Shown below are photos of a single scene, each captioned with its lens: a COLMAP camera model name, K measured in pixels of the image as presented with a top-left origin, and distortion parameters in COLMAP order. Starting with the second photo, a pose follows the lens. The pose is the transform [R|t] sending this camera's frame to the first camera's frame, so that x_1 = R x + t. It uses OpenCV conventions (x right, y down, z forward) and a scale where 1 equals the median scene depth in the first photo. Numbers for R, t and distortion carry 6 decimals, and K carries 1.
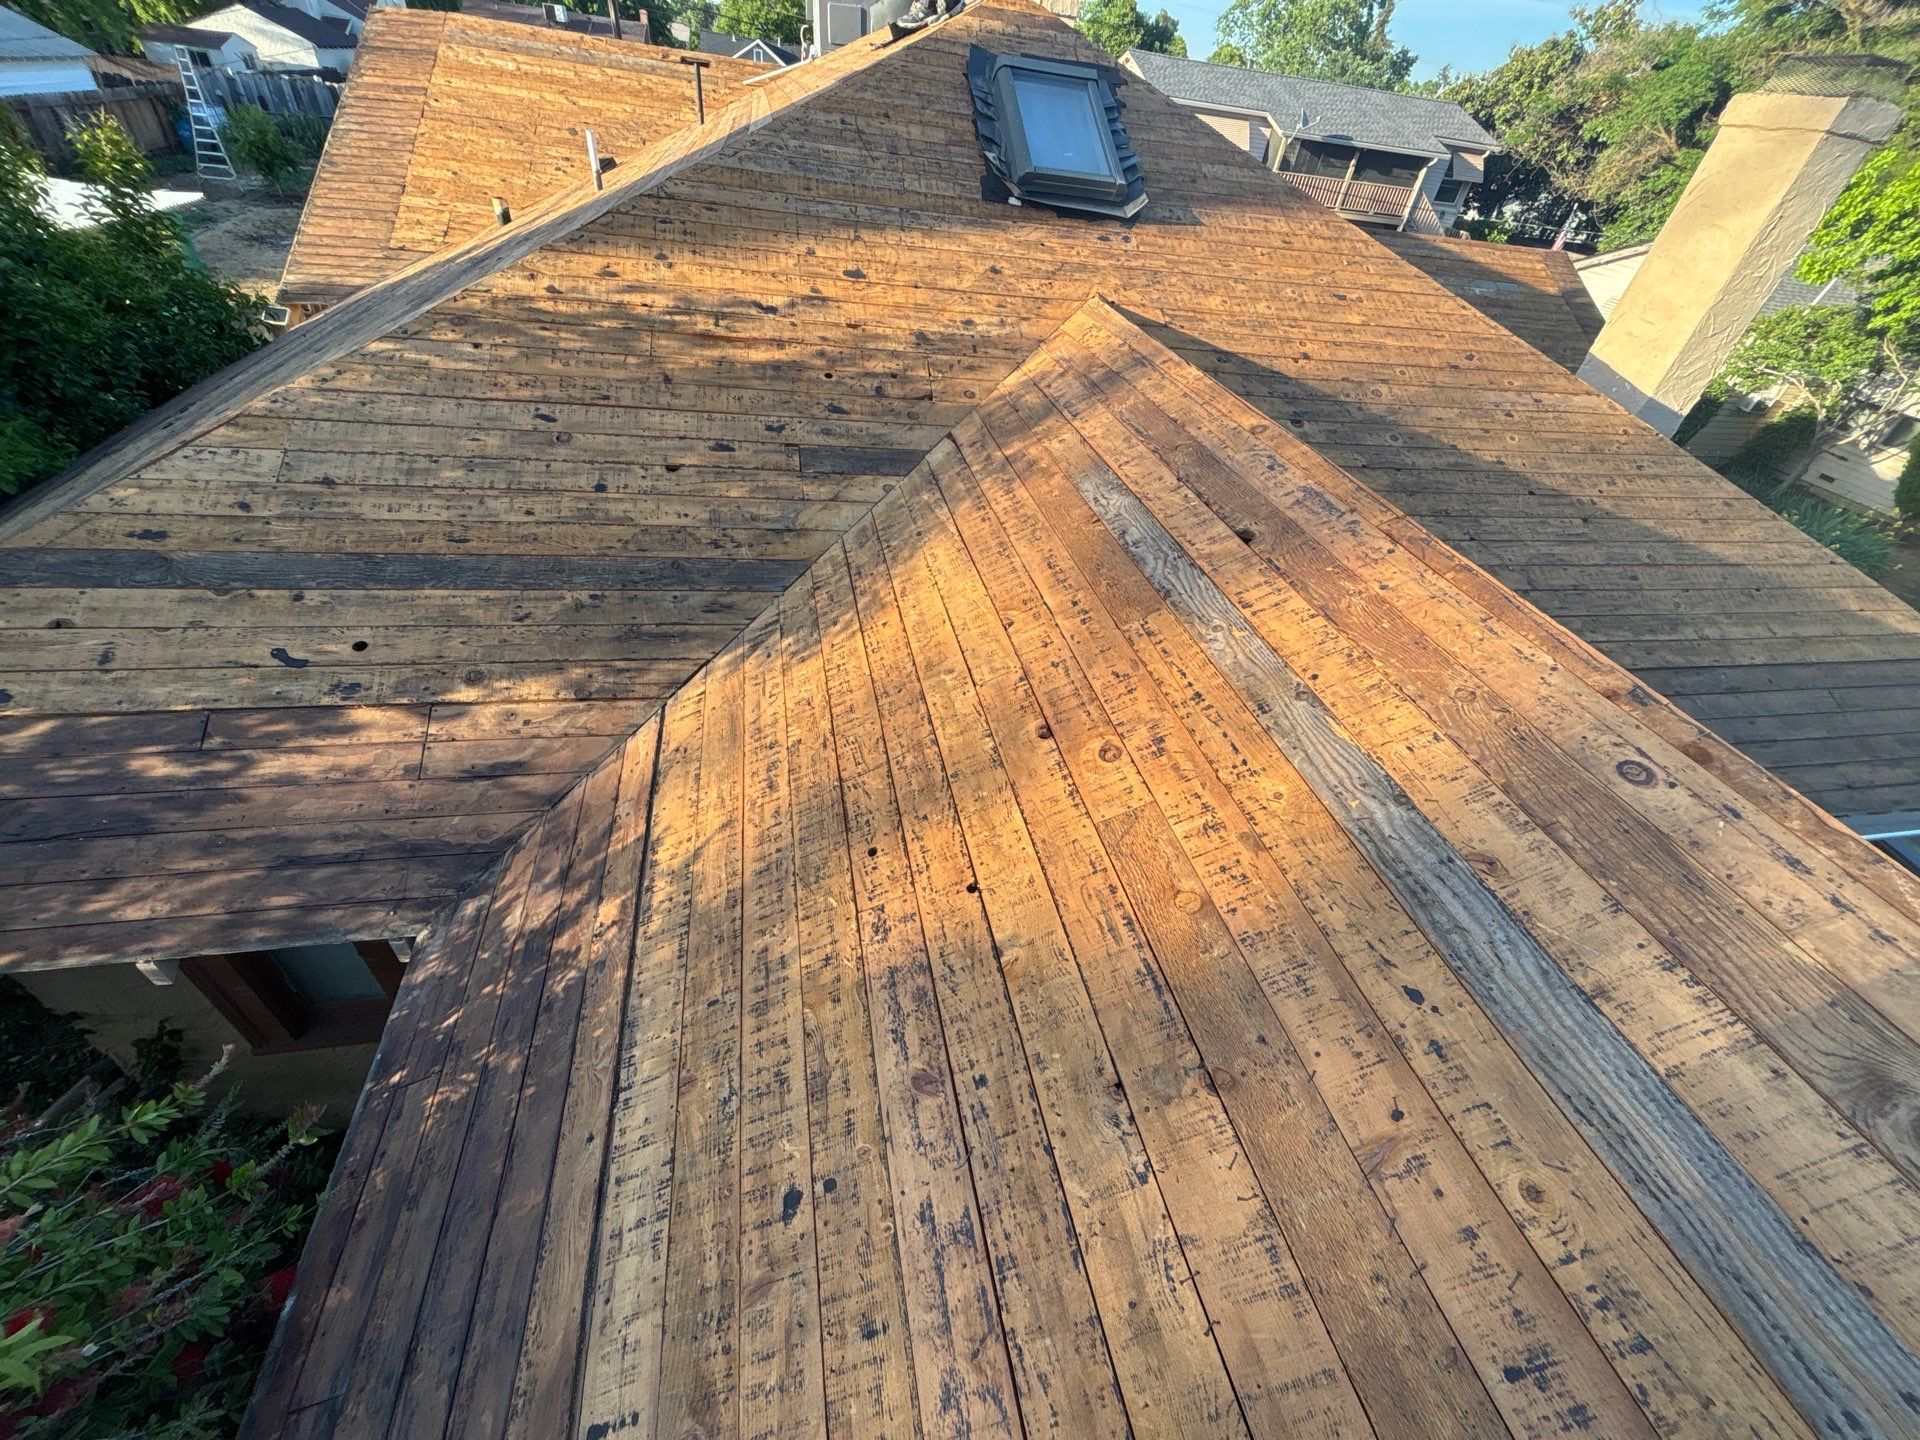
lens RADIAL K [[769.8, 0, 948.1], [0, 769.8, 726.1], [0, 0, 1]] dist [-0.002569, 0.000000]
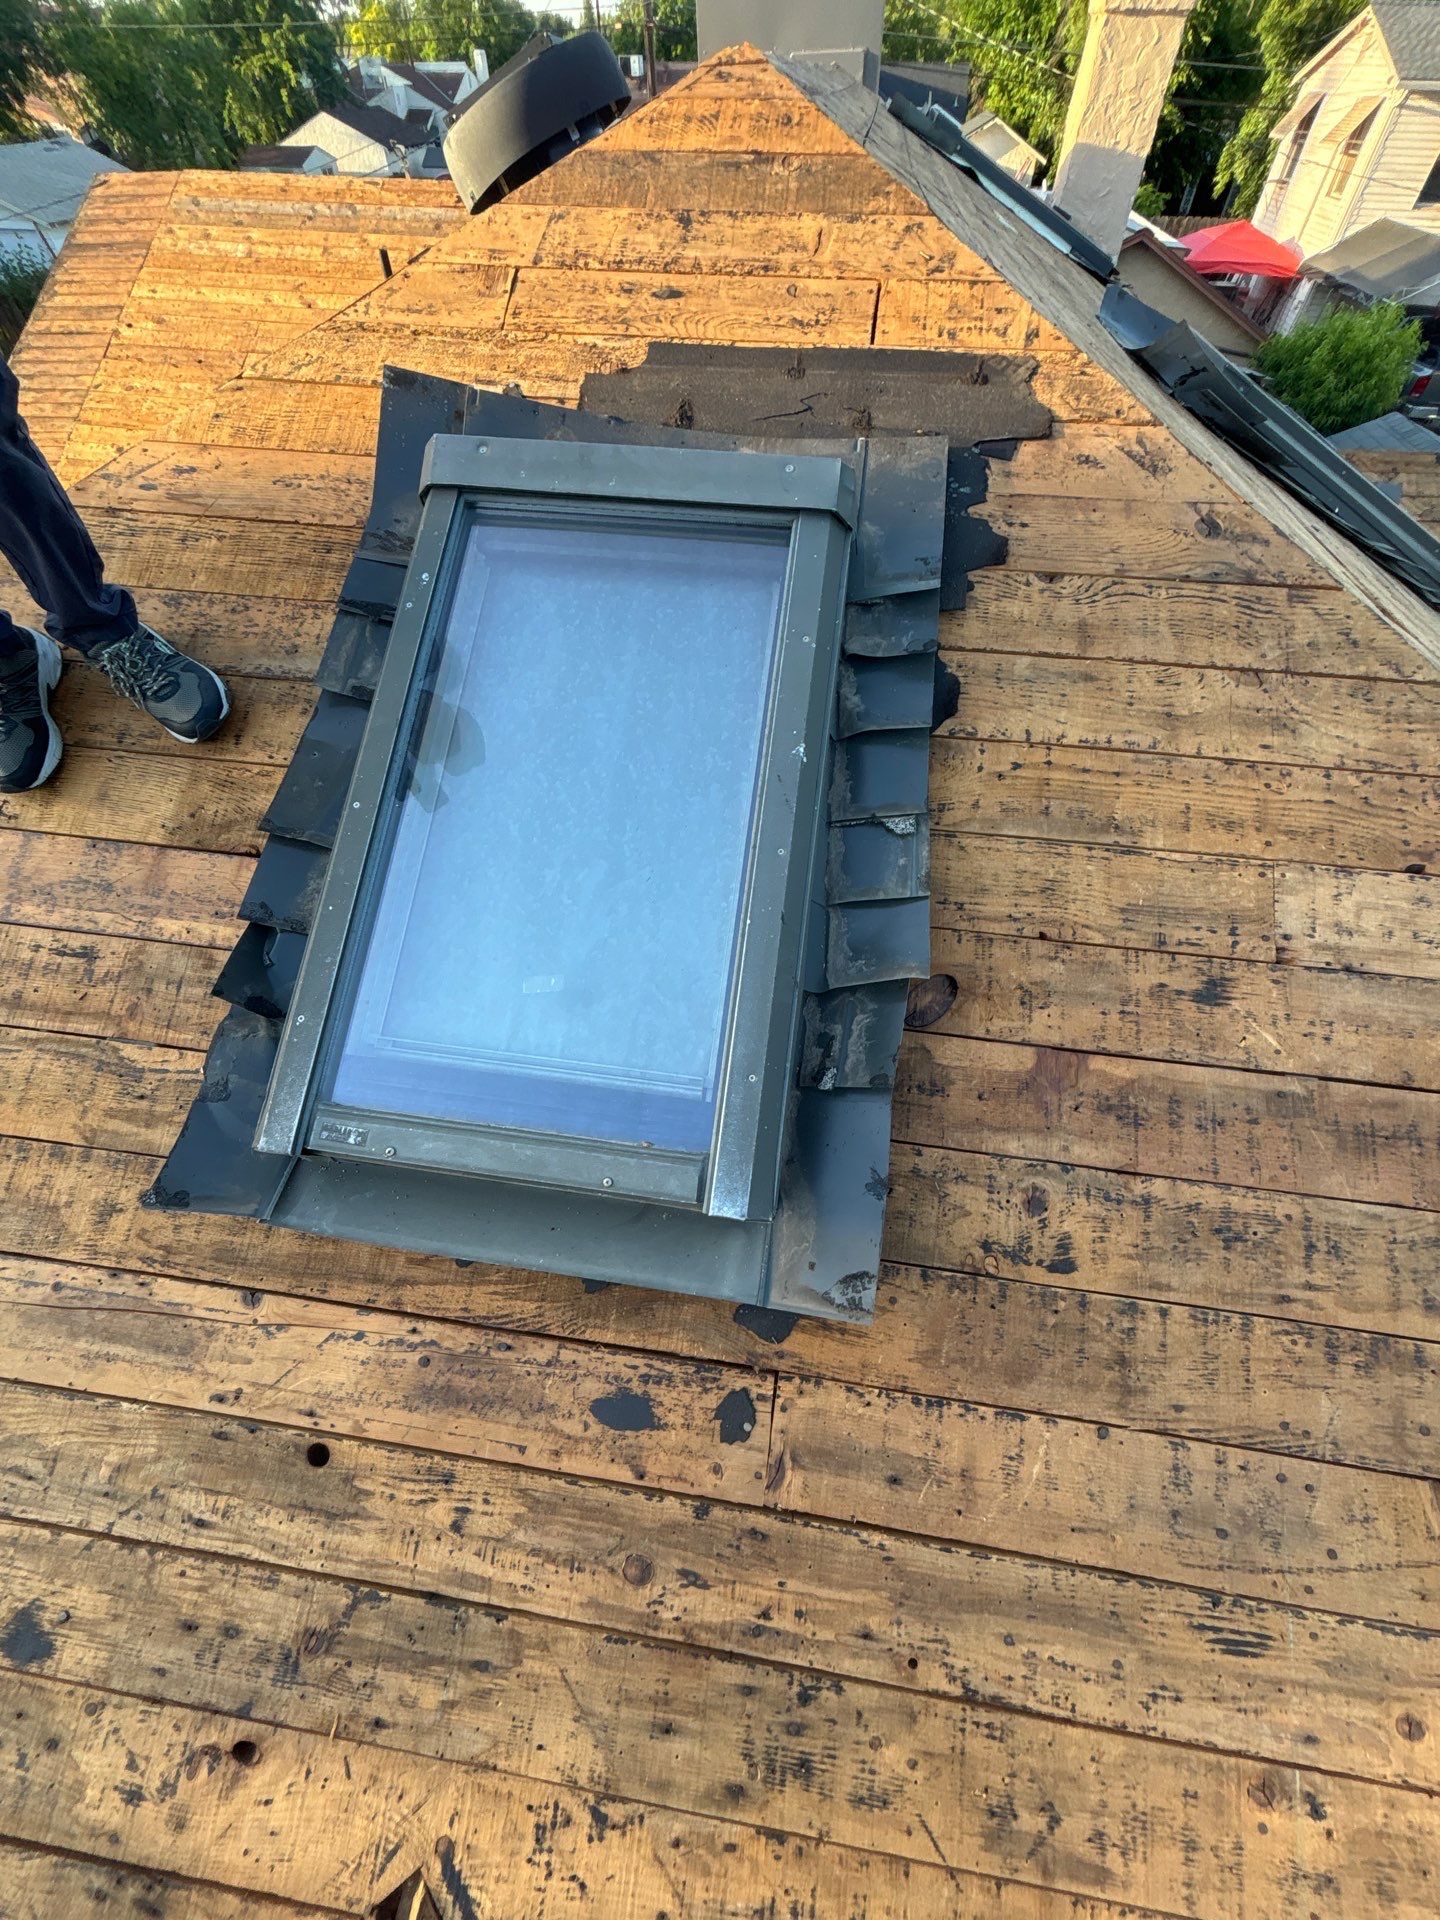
lens RADIAL K [[769.8, 0, 727.4], [0, 769.8, 952.7], [0, 0, 1]] dist [-0.002569, 0.000000]
pose [[0.942242, 0.169070, -0.289127, 0.142233], [-0.127009, 0.979132, 0.158647, -0.418822], [0.309916, -0.112762, 0.944053, 0.426713]]
